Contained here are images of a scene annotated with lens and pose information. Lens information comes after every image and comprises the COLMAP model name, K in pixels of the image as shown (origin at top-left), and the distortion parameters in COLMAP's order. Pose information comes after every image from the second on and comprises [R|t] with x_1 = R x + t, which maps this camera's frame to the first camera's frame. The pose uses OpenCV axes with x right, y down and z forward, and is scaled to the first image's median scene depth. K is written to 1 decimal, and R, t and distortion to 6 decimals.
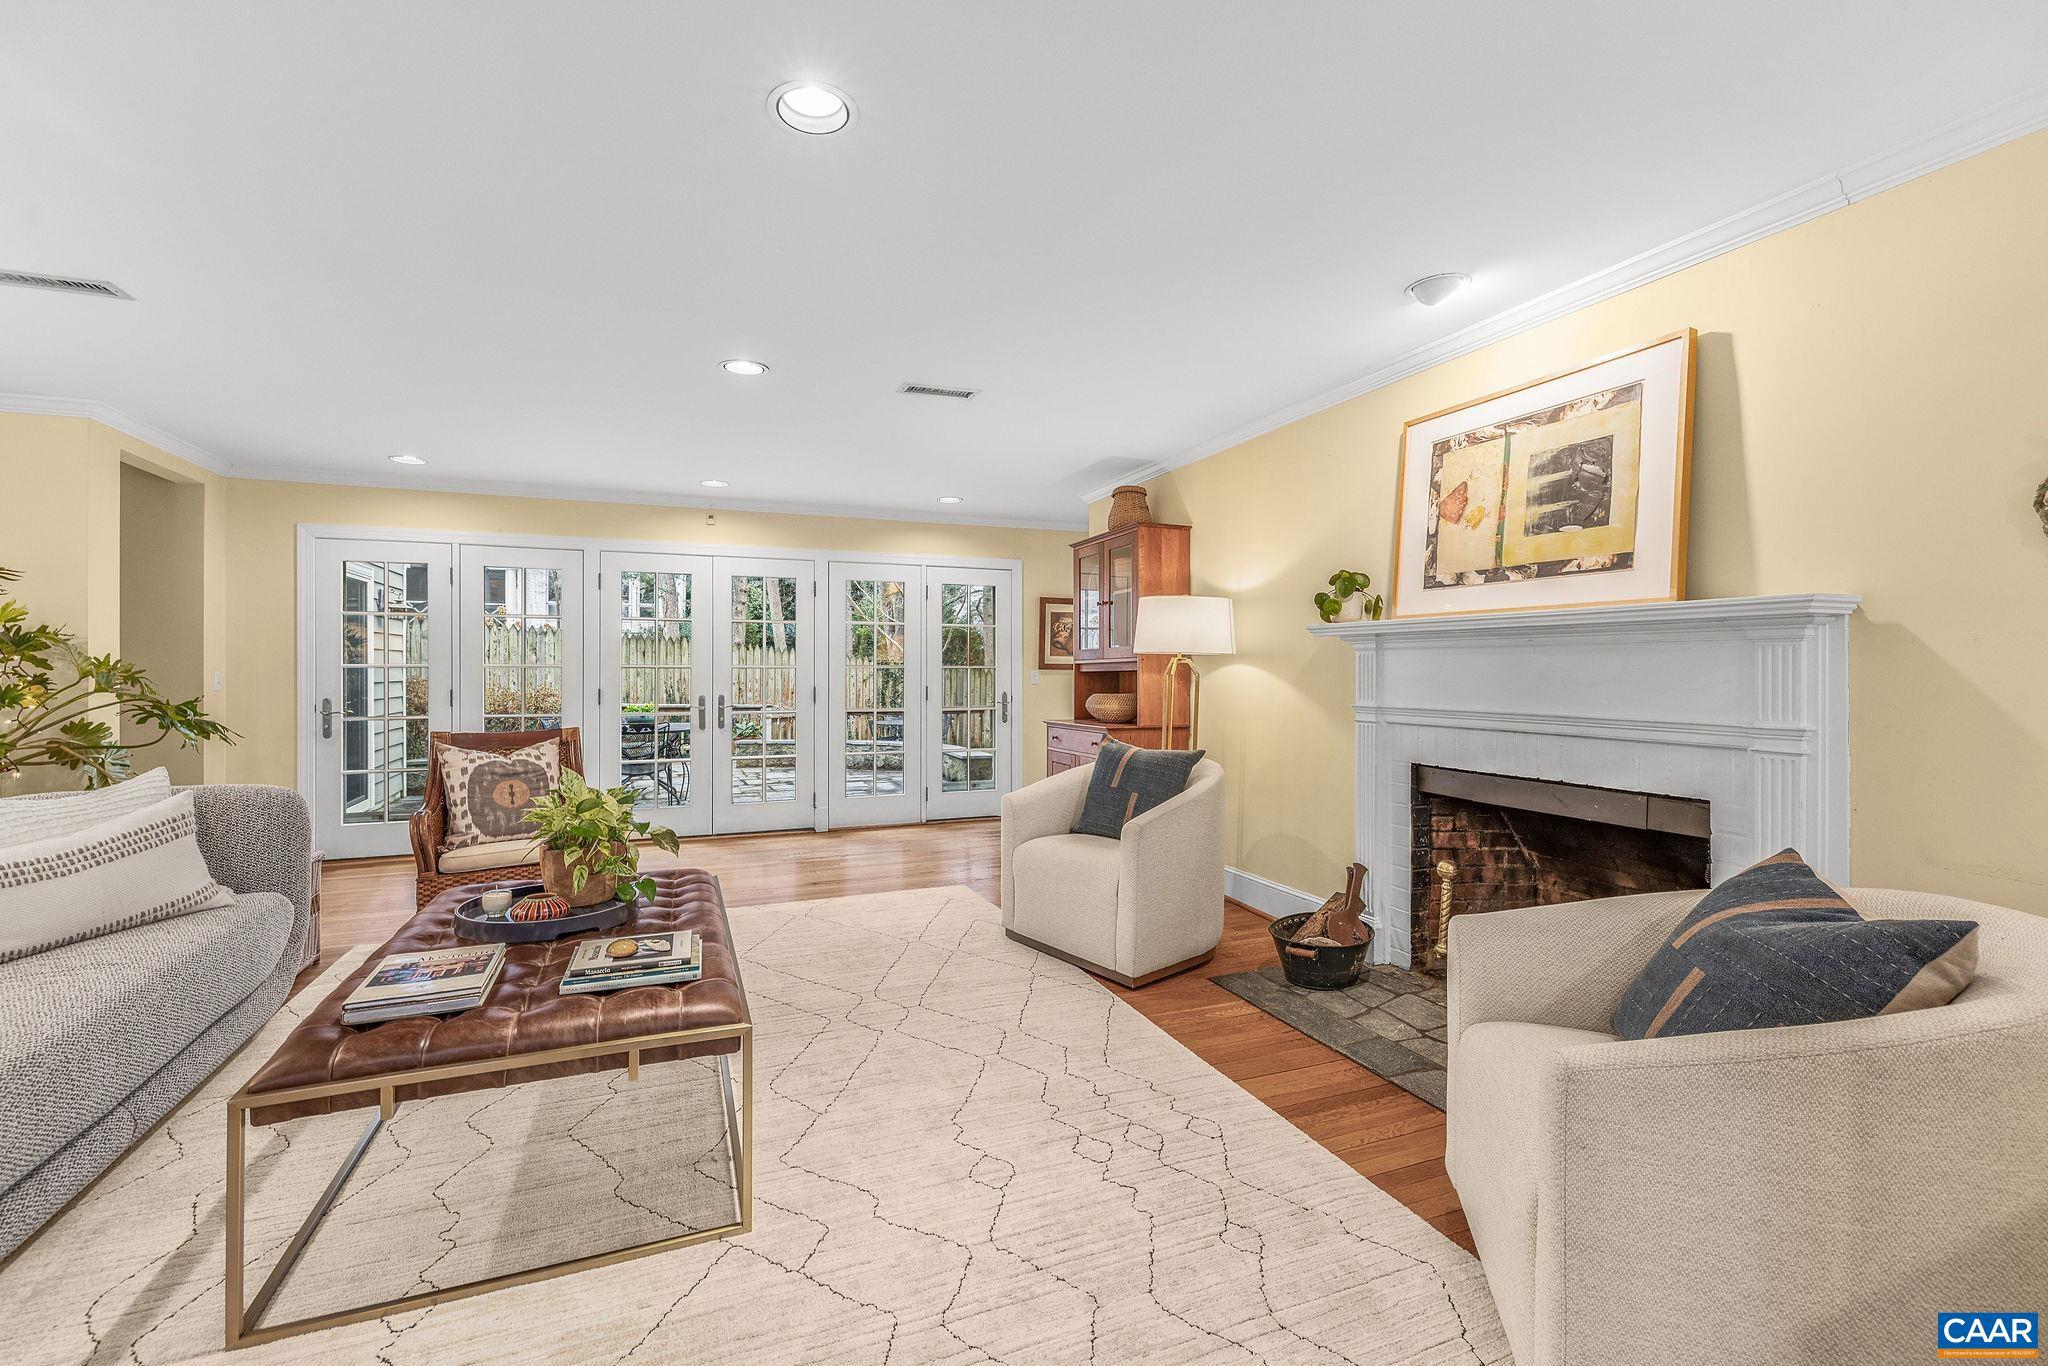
lens RADIAL K [[839.9, 0, 1002.3], [0, 839.9, 670.1], [0, 0, 1]] dist [0.001697, 0.000322]
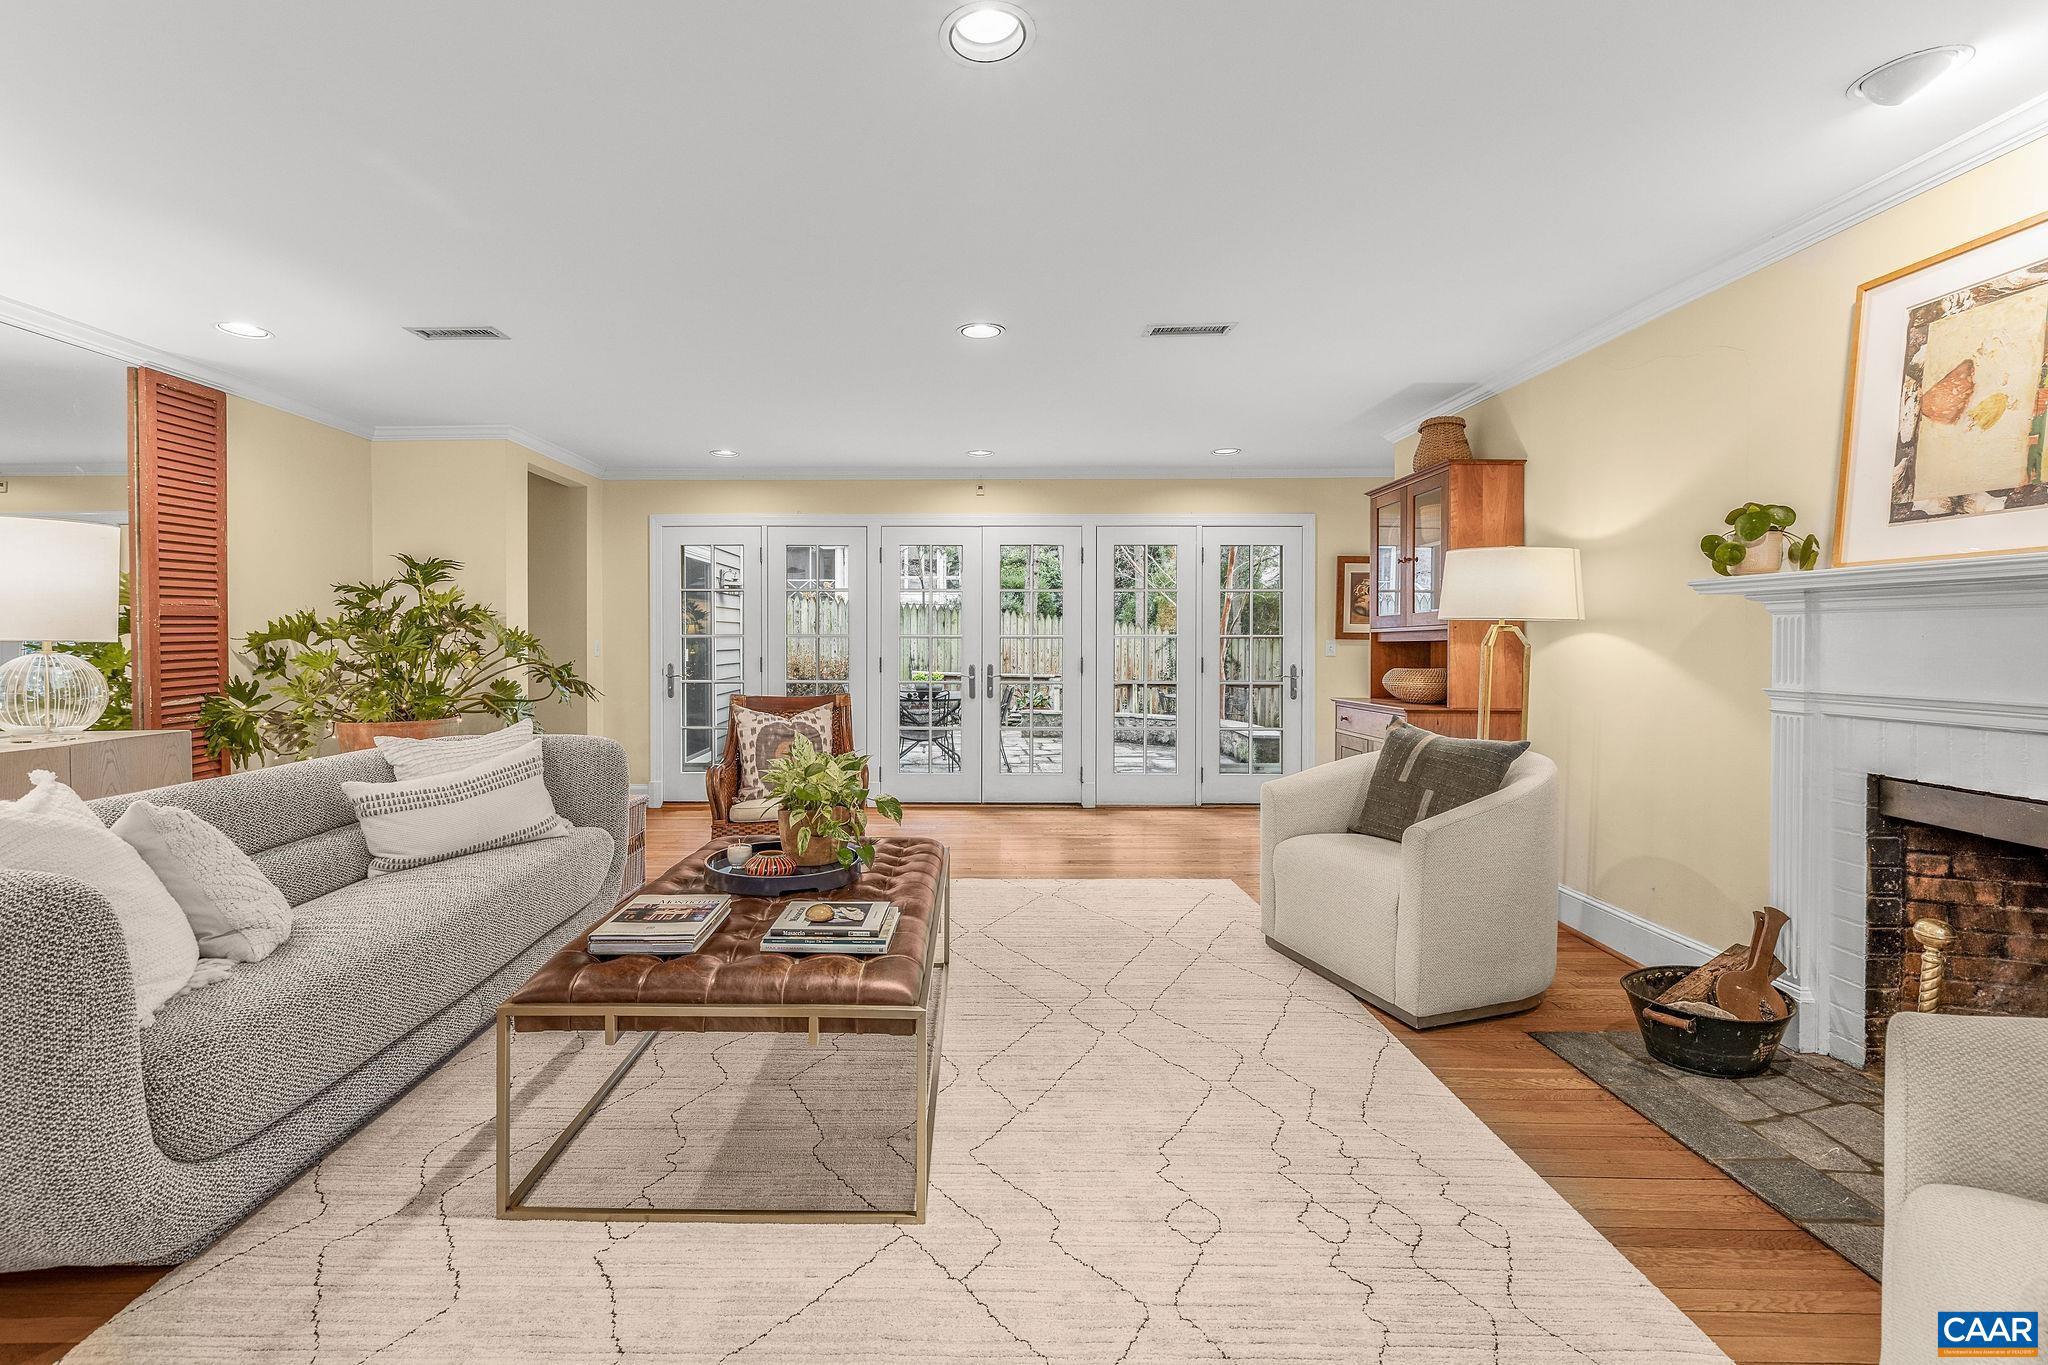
lens RADIAL K [[871.2, 0, 974.4], [0, 871.2, 645.2], [0, 0, 1]] dist [0.002649, 0.000116]
pose [[0.929700, 0.003254, -0.368303, 0.065644], [-0.001005, 0.999980, 0.006298, 0.000100], [0.368316, -0.005485, 0.929684, 0.054072]]
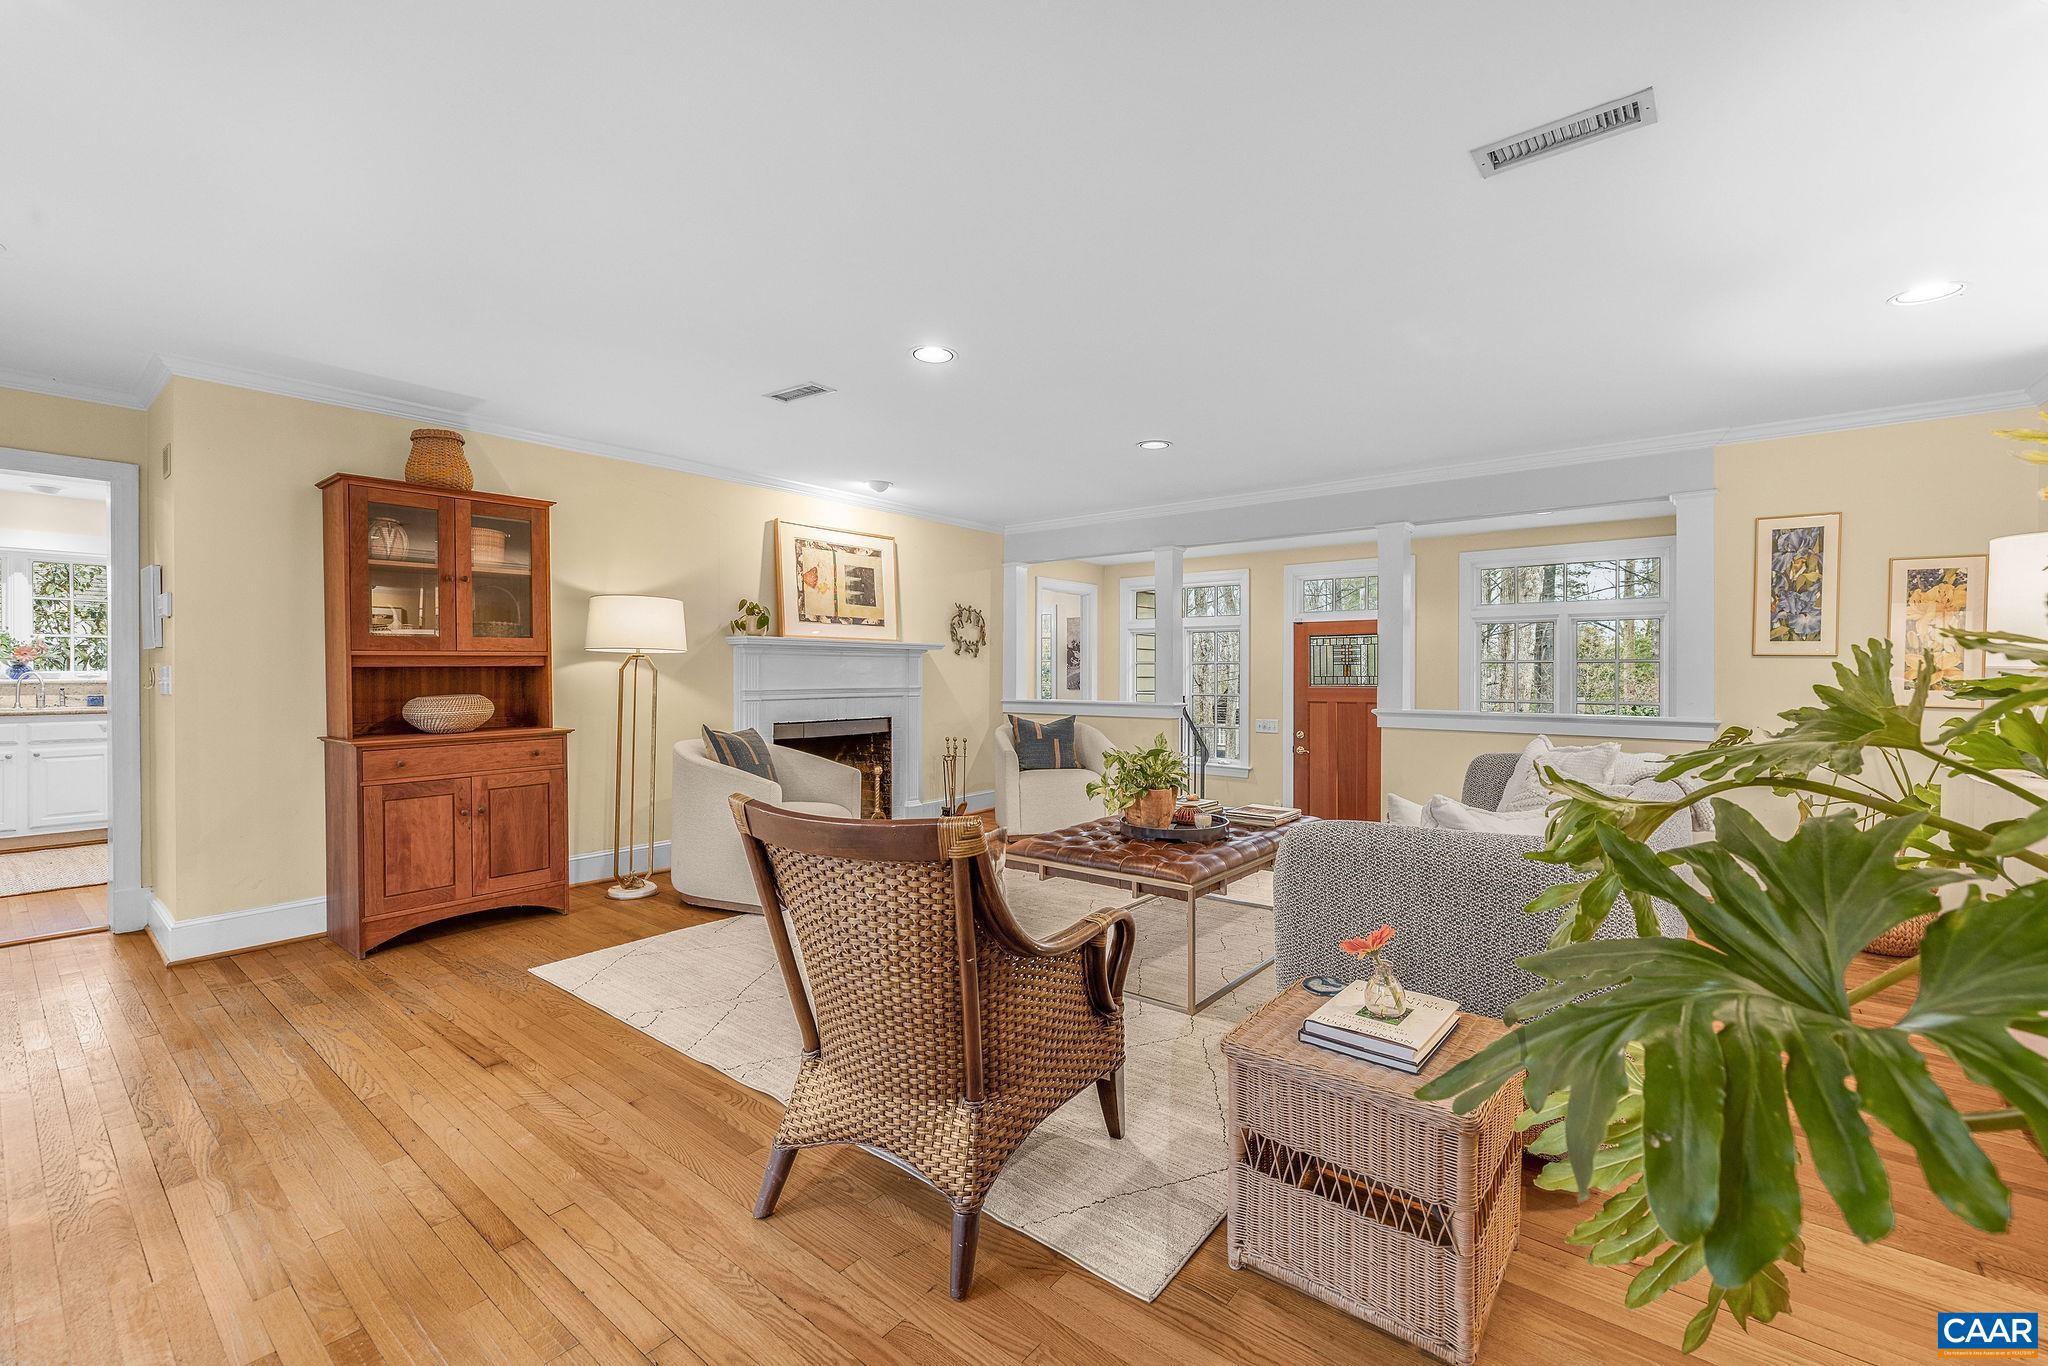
lens RADIAL K [[865.5, 0, 1017.6], [0, 865.5, 673.5], [0, 0, 1]] dist [-0.043670, 0.016094]
pose [[-0.495744, -0.005807, 0.868449, -1.256300], [-0.002217, 0.999983, 0.005420, 0.001864], [-0.868466, 0.000762, -0.495748, 1.458023]]
